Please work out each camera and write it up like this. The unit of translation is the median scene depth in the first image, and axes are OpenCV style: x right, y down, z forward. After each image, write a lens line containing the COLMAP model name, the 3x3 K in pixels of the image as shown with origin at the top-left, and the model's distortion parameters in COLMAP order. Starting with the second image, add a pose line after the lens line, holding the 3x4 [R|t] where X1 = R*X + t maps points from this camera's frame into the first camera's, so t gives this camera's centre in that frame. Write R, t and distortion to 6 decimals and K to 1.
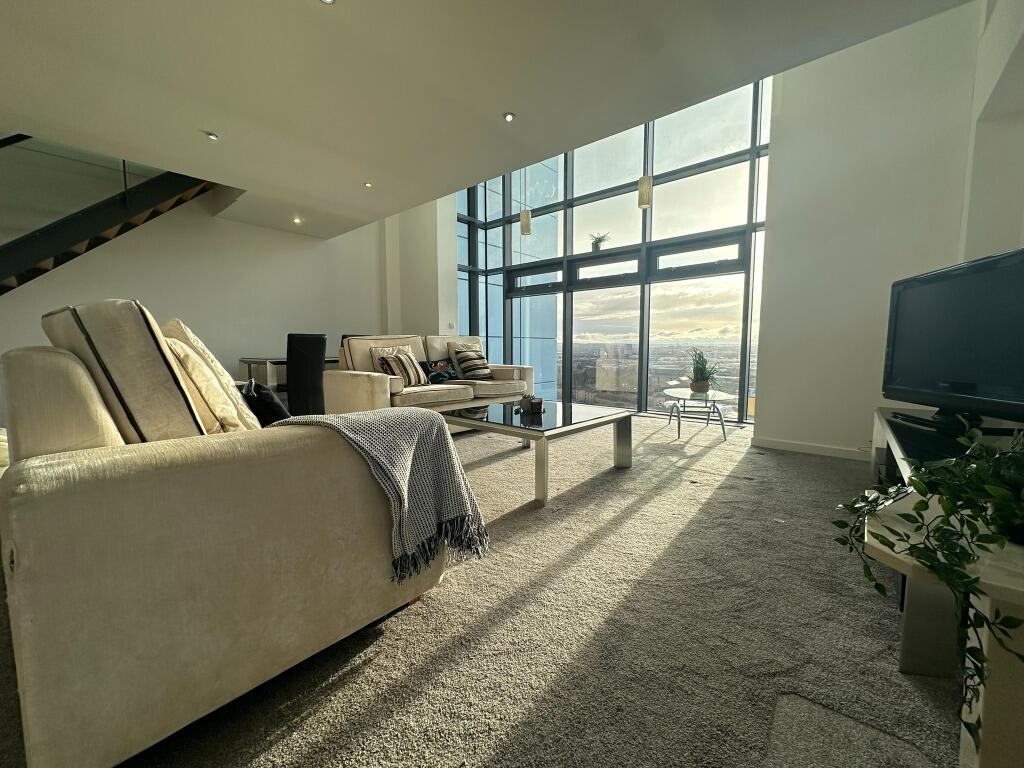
lens RADIAL K [[407.8, 0, 512.0], [0, 407.8, 384.0], [0, 0, 1]] dist [-0.001022, 0.000305]
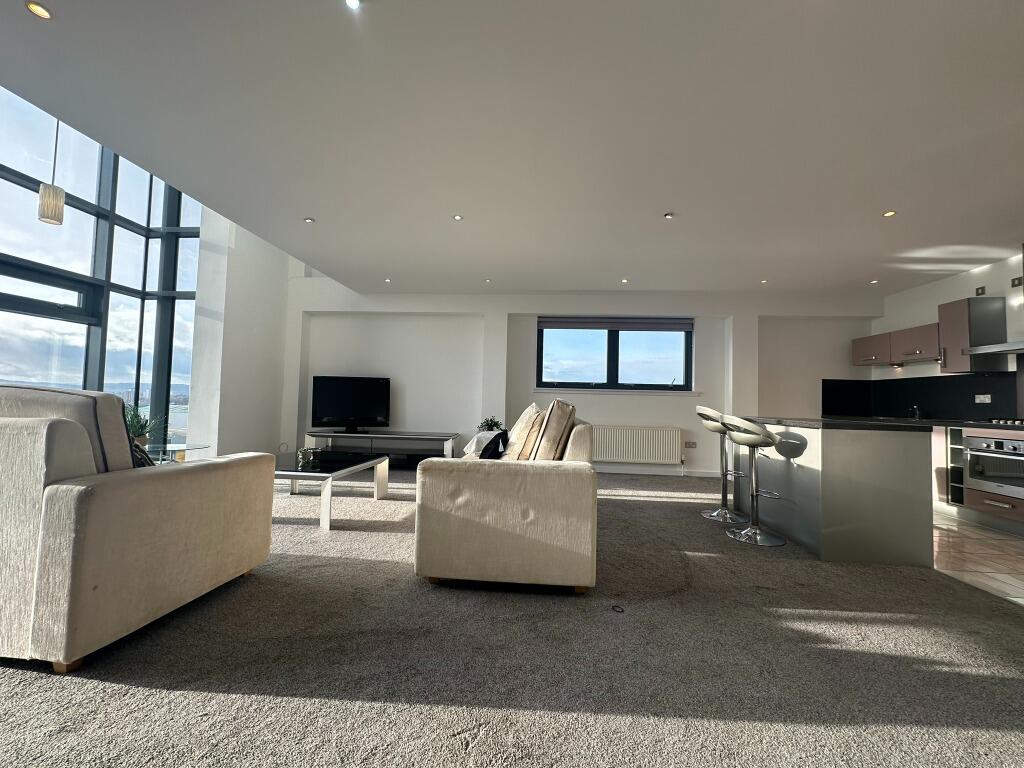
lens RADIAL K [[407.8, 0, 512.0], [0, 407.8, 384.0], [0, 0, 1]] dist [-0.001022, 0.000305]
pose [[-0.572423, 0.030593, 0.819388, -0.696707], [0.055593, 0.998452, 0.001559, -0.063907], [-0.818072, 0.046444, -0.573238, 0.629875]]
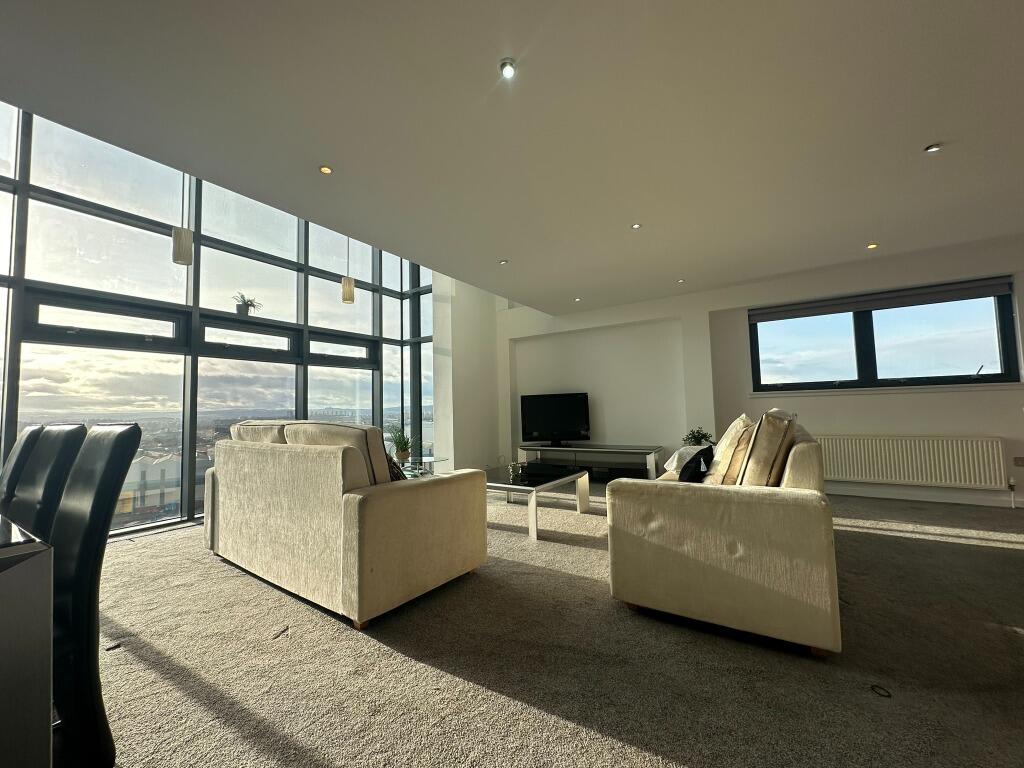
lens RADIAL K [[407.8, 0, 512.0], [0, 407.8, 384.0], [0, 0, 1]] dist [-0.001022, 0.000305]
pose [[-0.108736, 0.074518, 0.991274, -0.707162], [0.117104, 0.991203, -0.061667, -0.075010], [-0.987149, 0.109377, -0.116506, 0.603812]]
